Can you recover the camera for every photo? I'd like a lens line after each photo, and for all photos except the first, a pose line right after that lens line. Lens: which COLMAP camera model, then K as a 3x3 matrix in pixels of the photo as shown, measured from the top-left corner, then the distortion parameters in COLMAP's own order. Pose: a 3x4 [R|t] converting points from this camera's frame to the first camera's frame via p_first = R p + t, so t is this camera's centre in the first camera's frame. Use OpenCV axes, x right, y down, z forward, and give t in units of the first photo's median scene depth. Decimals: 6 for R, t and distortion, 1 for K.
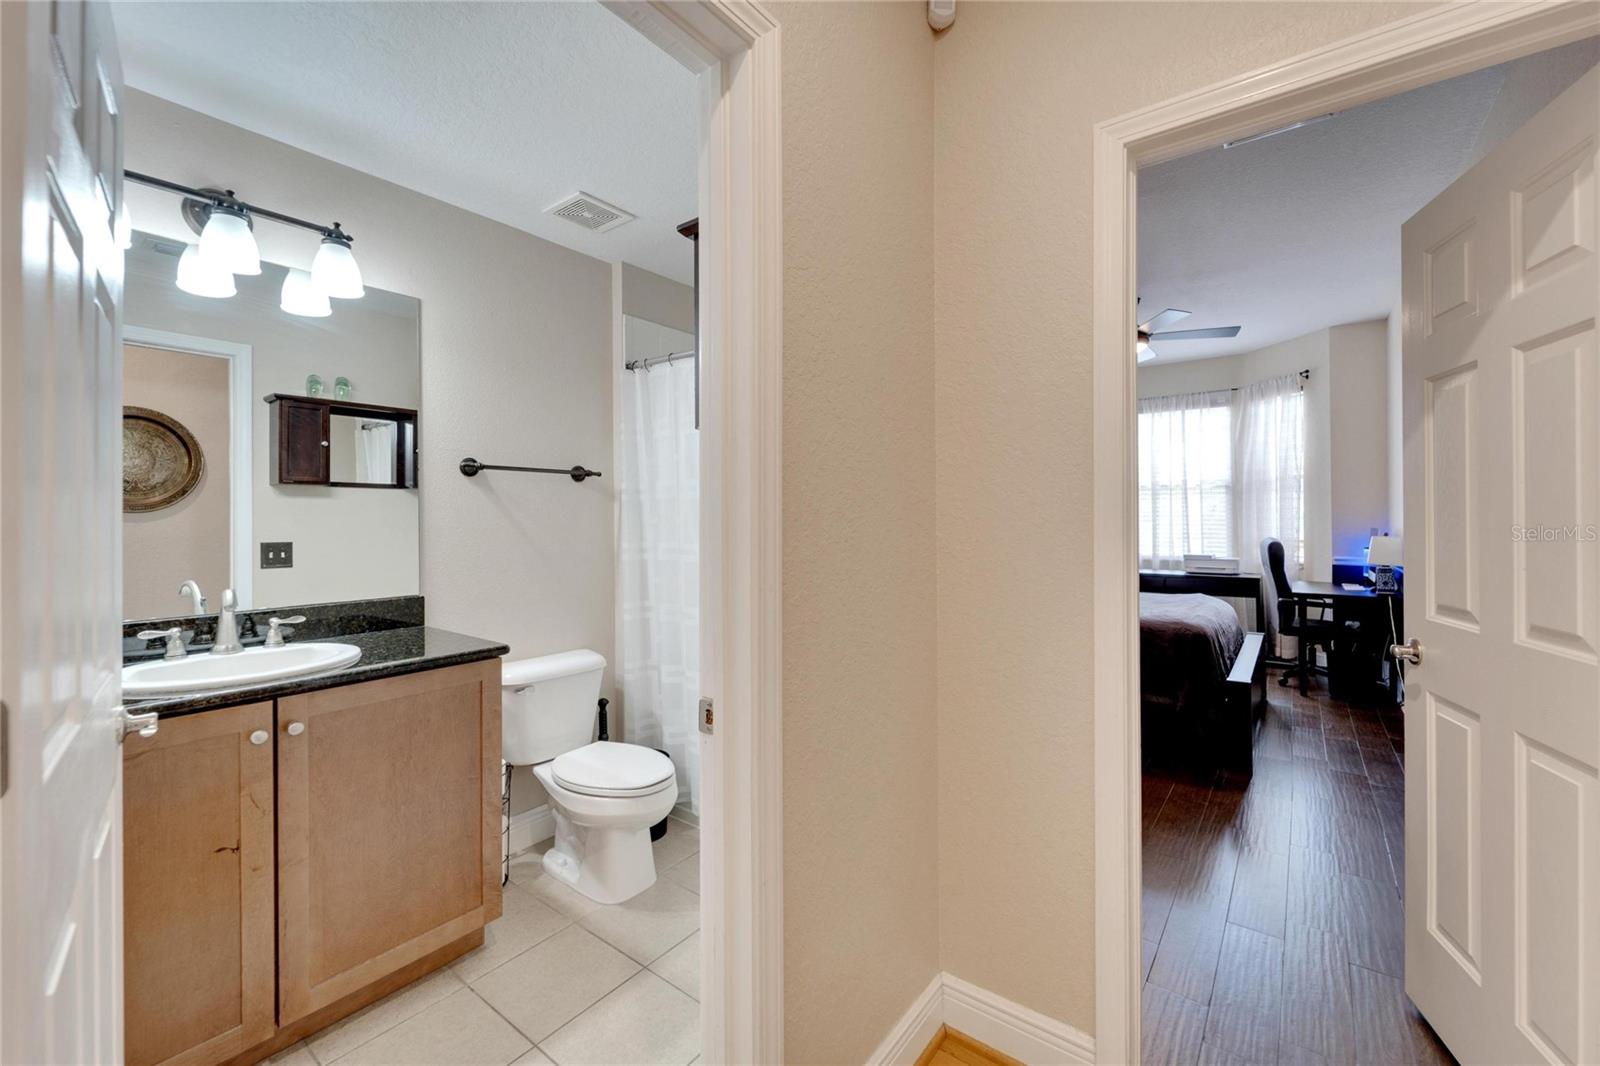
lens RADIAL K [[649.6, 0, 806.6], [0, 649.6, 519.8], [0, 0, 1]] dist [0.004860, -0.002402]
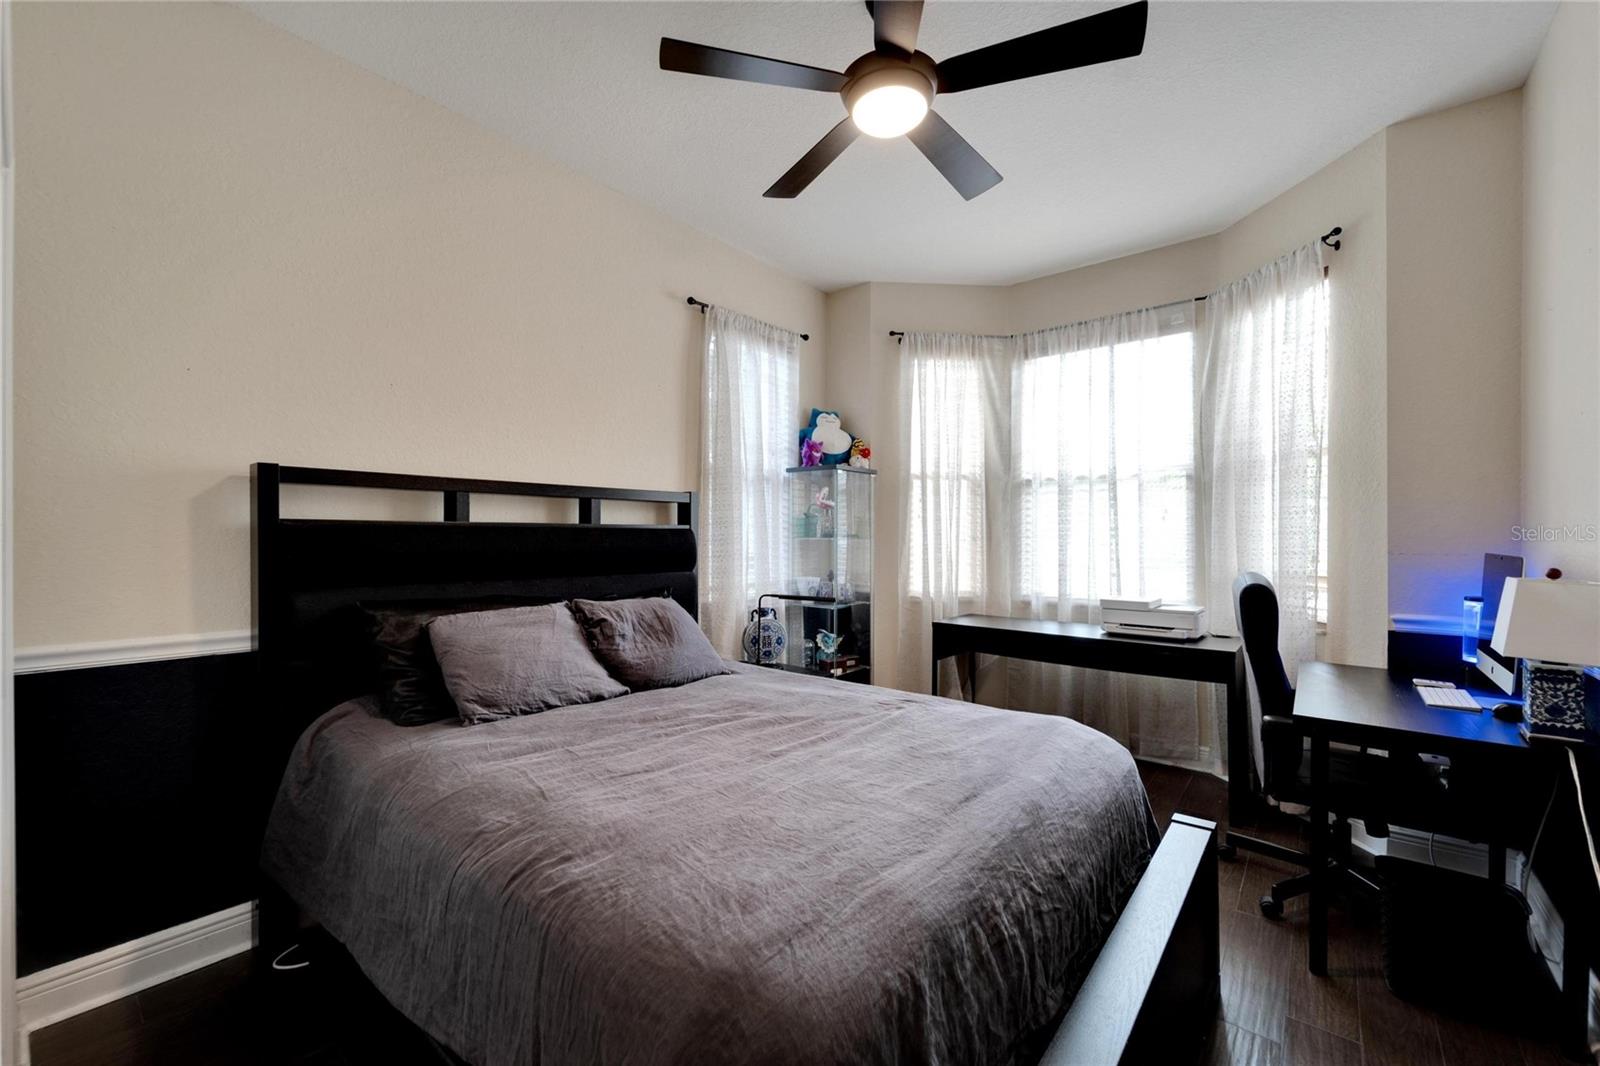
lens RADIAL K [[649.6, 0, 793.7], [0, 649.6, 542.1], [0, 0, 1]] dist [0.004860, -0.002402]
pose [[0.999112, 0.004291, -0.041918, 0.367825], [-0.004055, 0.999975, 0.005718, 0.003413], [0.041942, -0.005543, 0.999105, 0.473946]]
